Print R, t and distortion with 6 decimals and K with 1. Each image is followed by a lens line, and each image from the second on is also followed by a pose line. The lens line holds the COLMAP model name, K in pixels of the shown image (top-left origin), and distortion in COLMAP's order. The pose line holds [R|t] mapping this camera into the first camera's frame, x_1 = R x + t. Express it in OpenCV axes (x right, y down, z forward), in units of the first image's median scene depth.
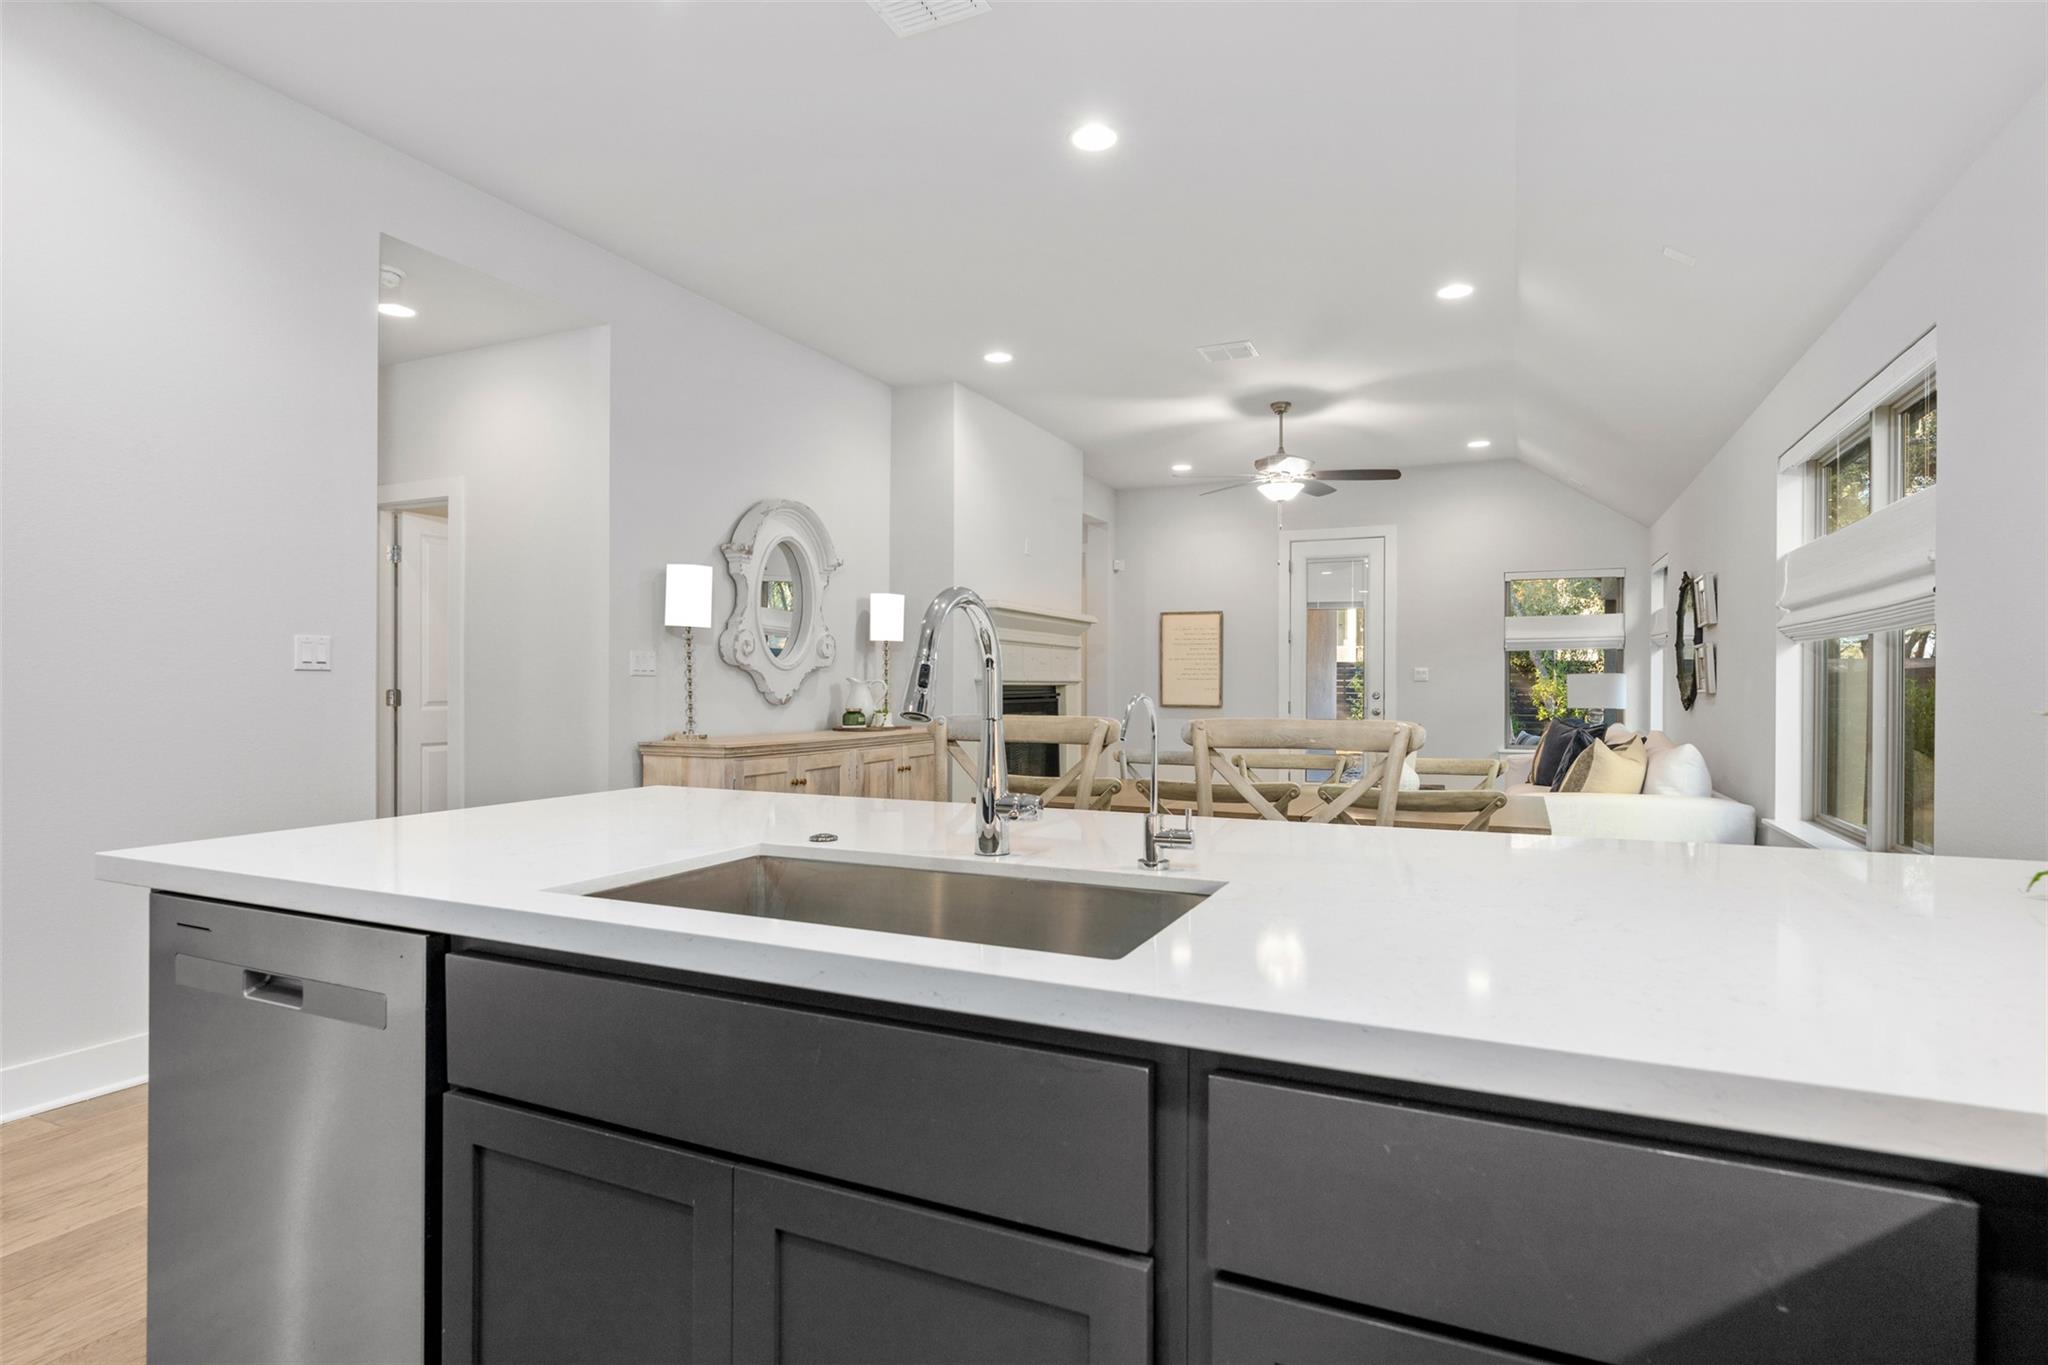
lens RADIAL K [[1052.4, 0, 1024.0], [0, 1052.4, 682.5], [0, 0, 1]] dist [-0.002229, -0.000761]
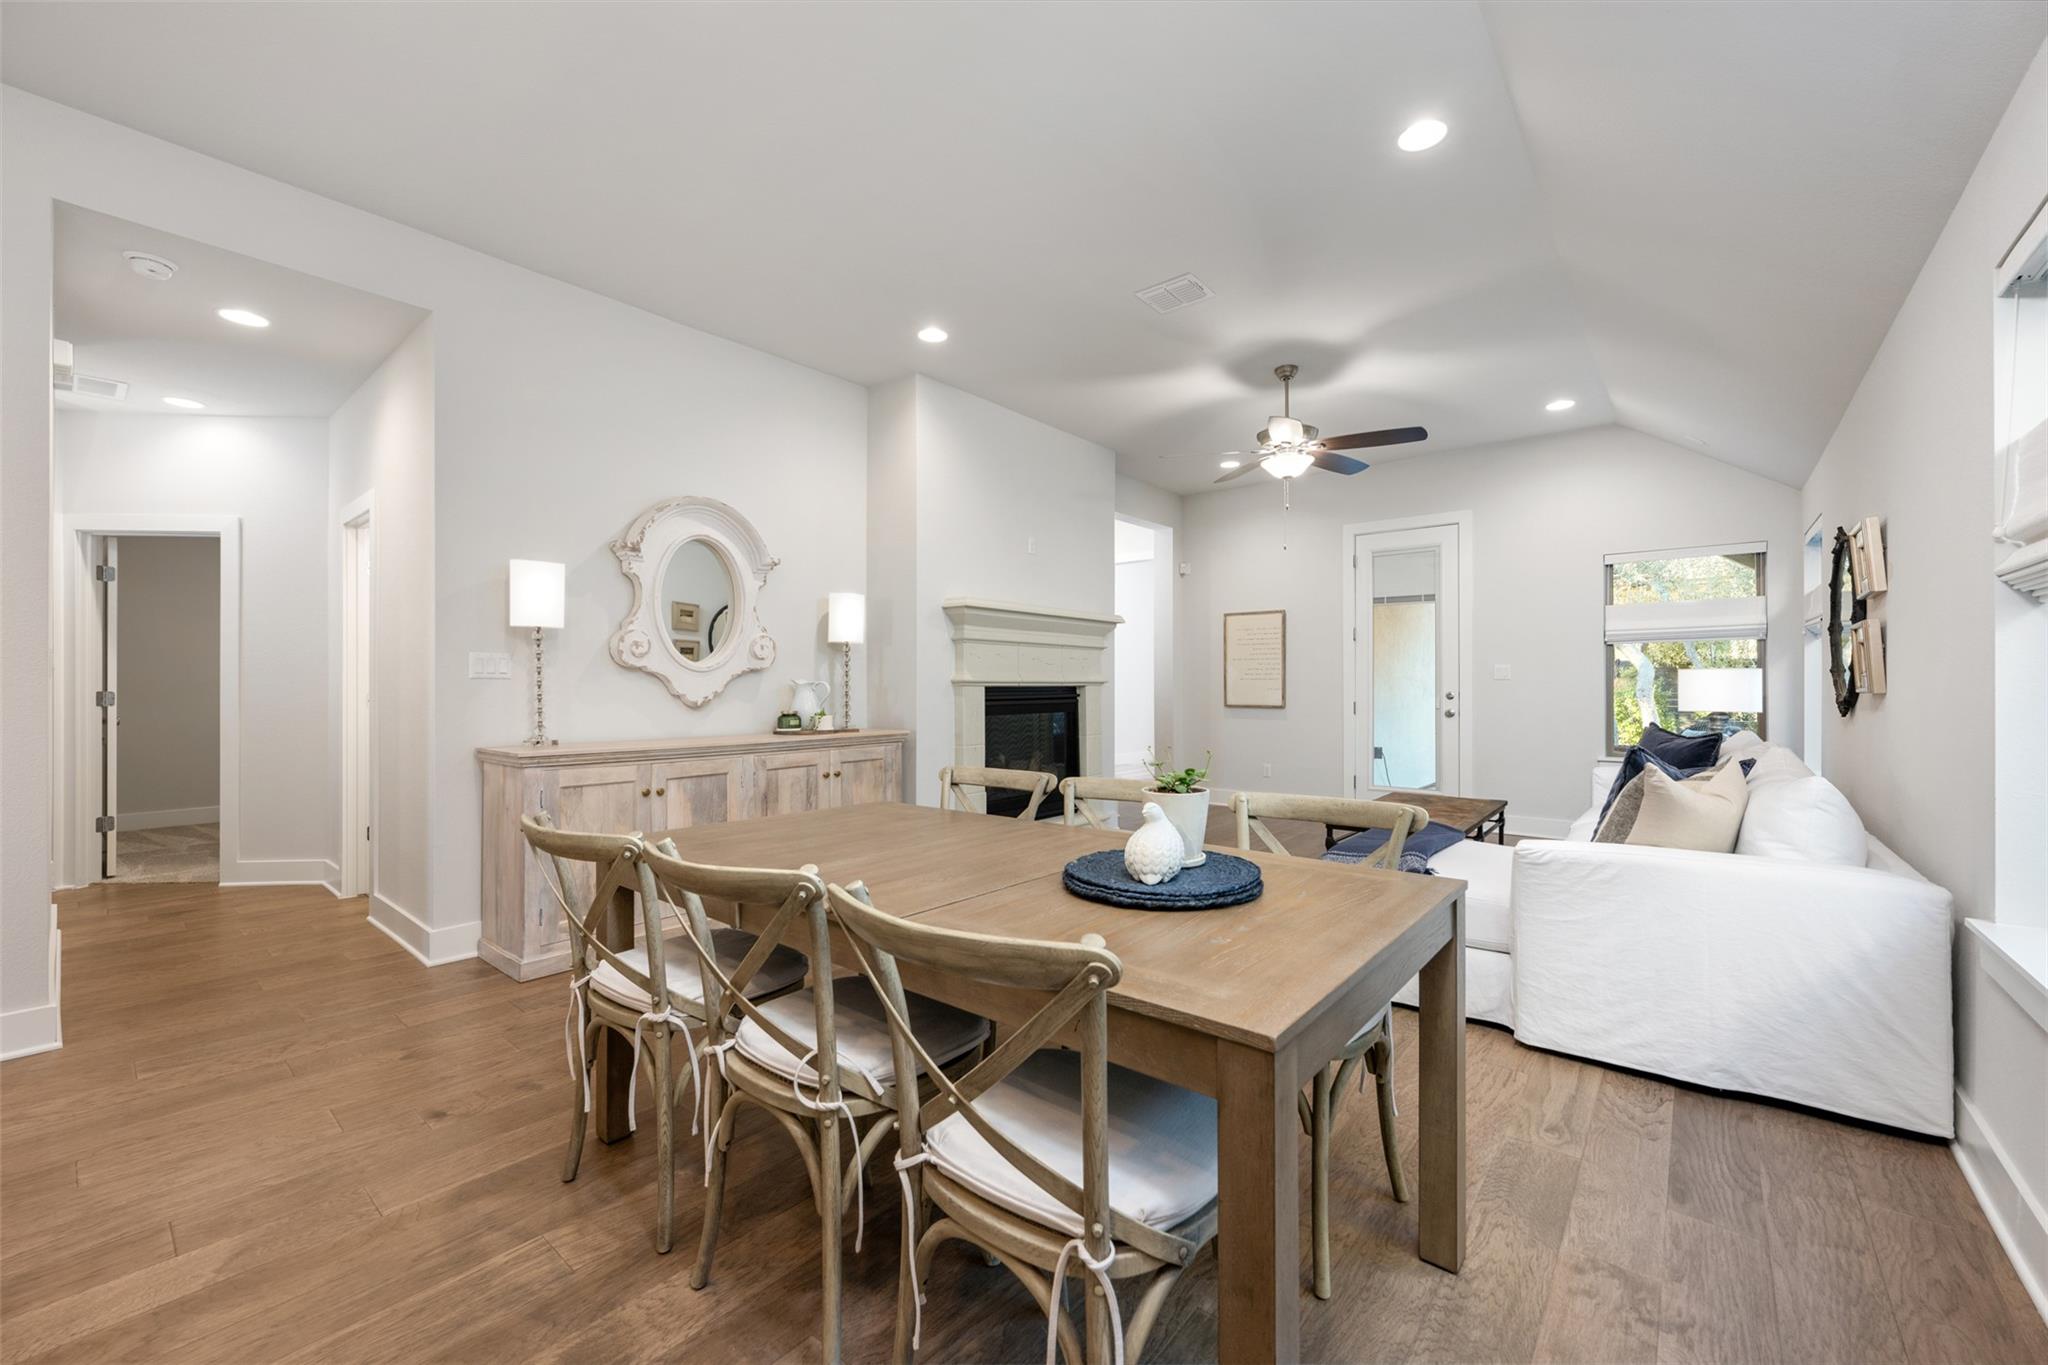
lens RADIAL K [[809.7, 0, 1024.0], [0, 809.7, 682.5], [0, 0, 1]] dist [-0.000815, -0.000393]
pose [[0.966491, -0.005888, -0.256635, 0.238810], [0.005255, 0.999981, -0.003150, 0.001732], [0.256648, 0.001696, 0.966503, 0.331539]]
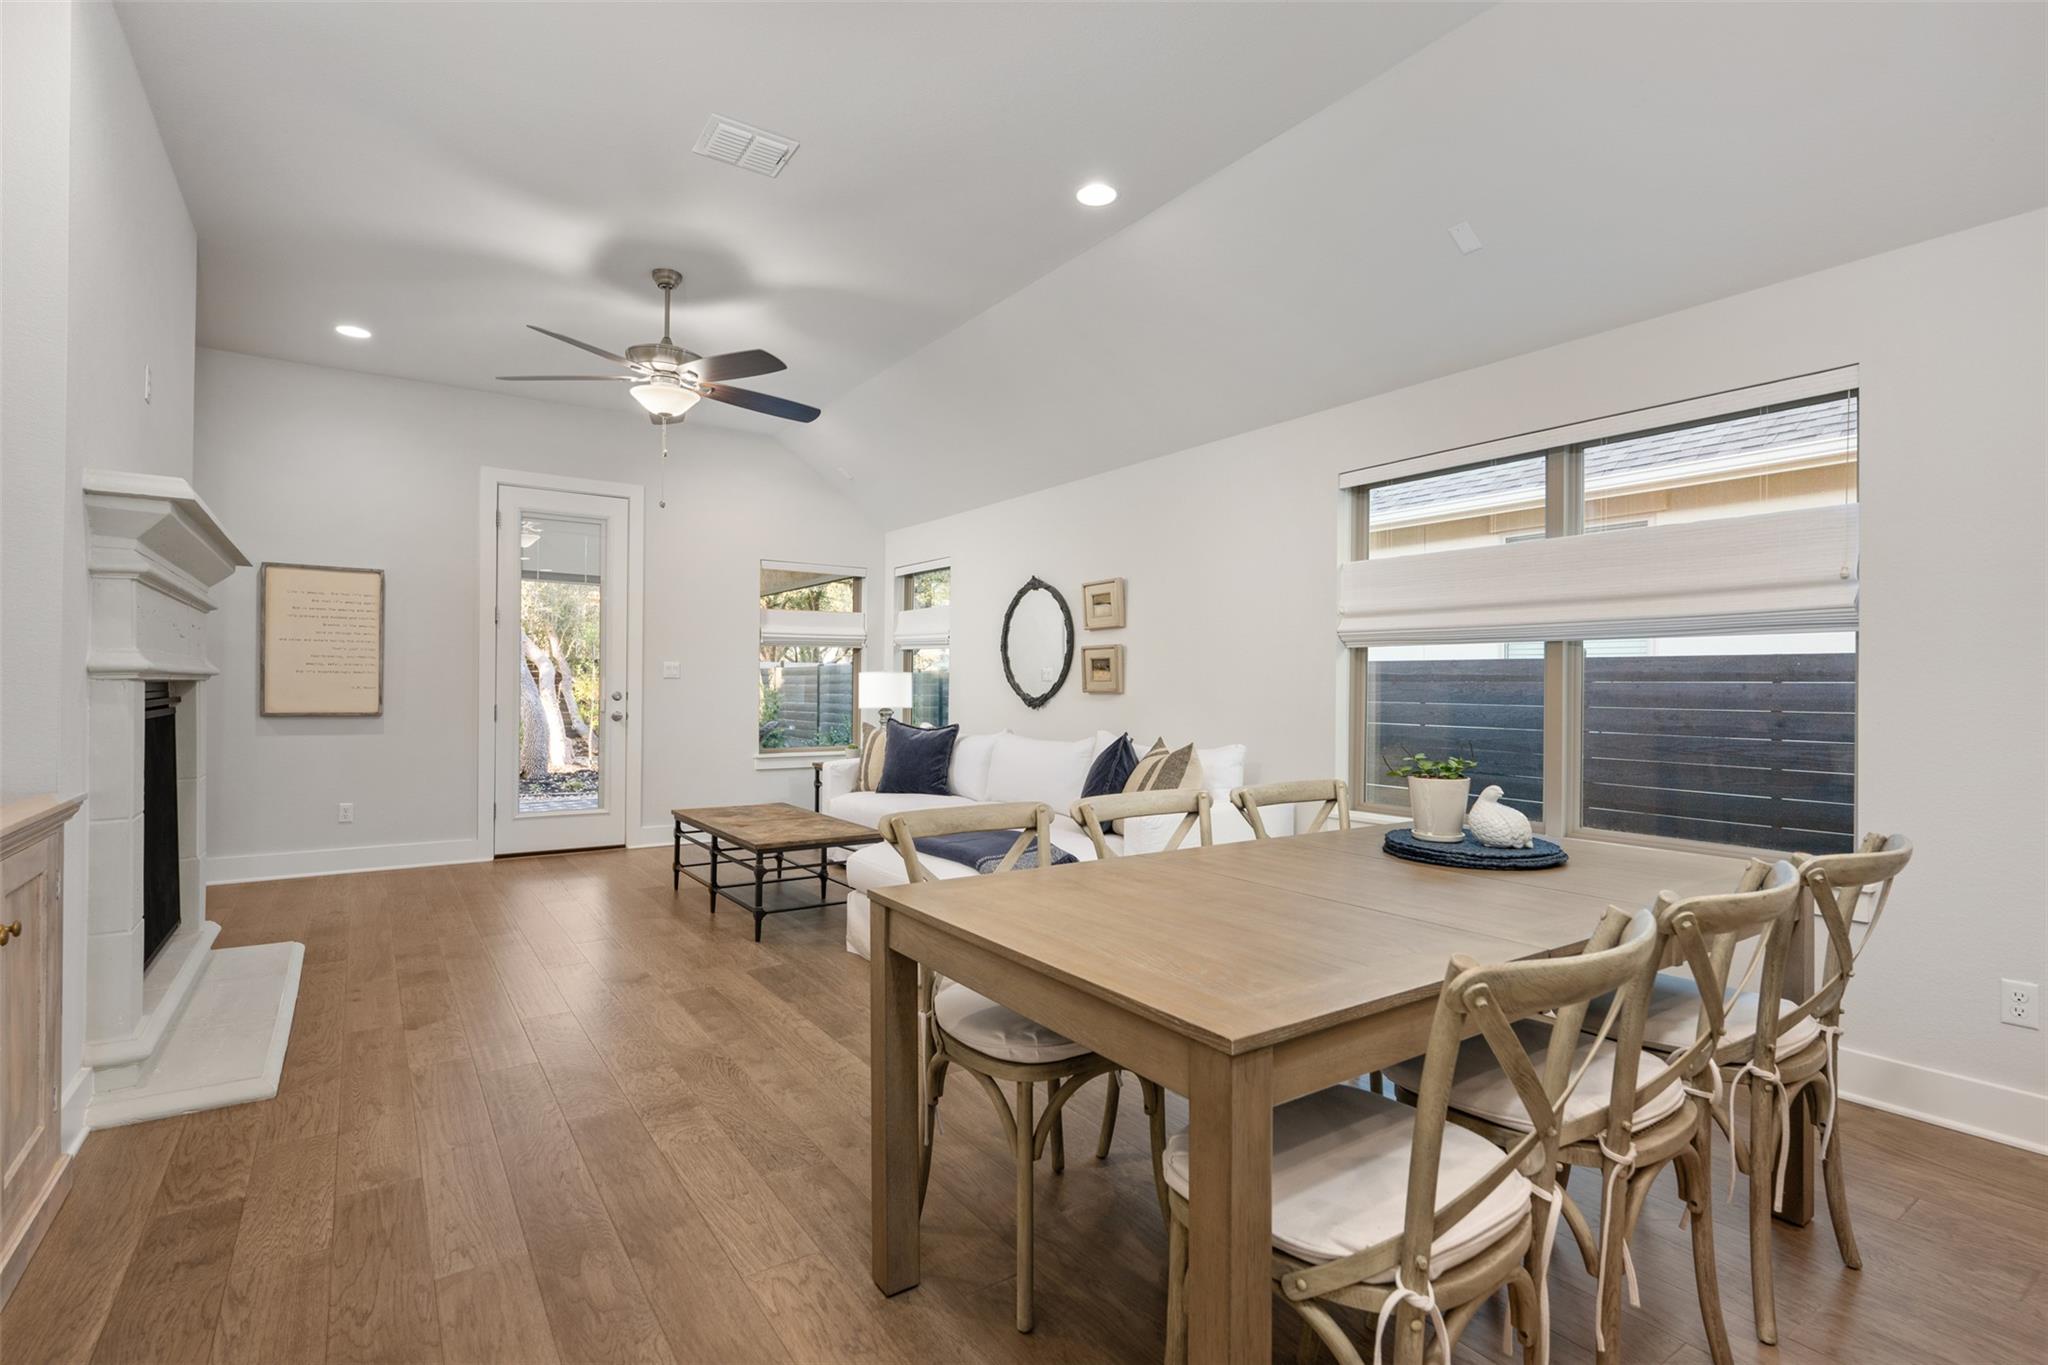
lens RADIAL K [[971.6, 0, 1024.0], [0, 971.6, 682.5], [0, 0, 1]] dist [-0.003786, 0.000485]
pose [[0.510533, 0.003778, 0.859850, -0.212187], [-0.006670, 0.999978, -0.000434, 0.000673], [-0.859832, -0.005514, 0.510547, 0.556529]]
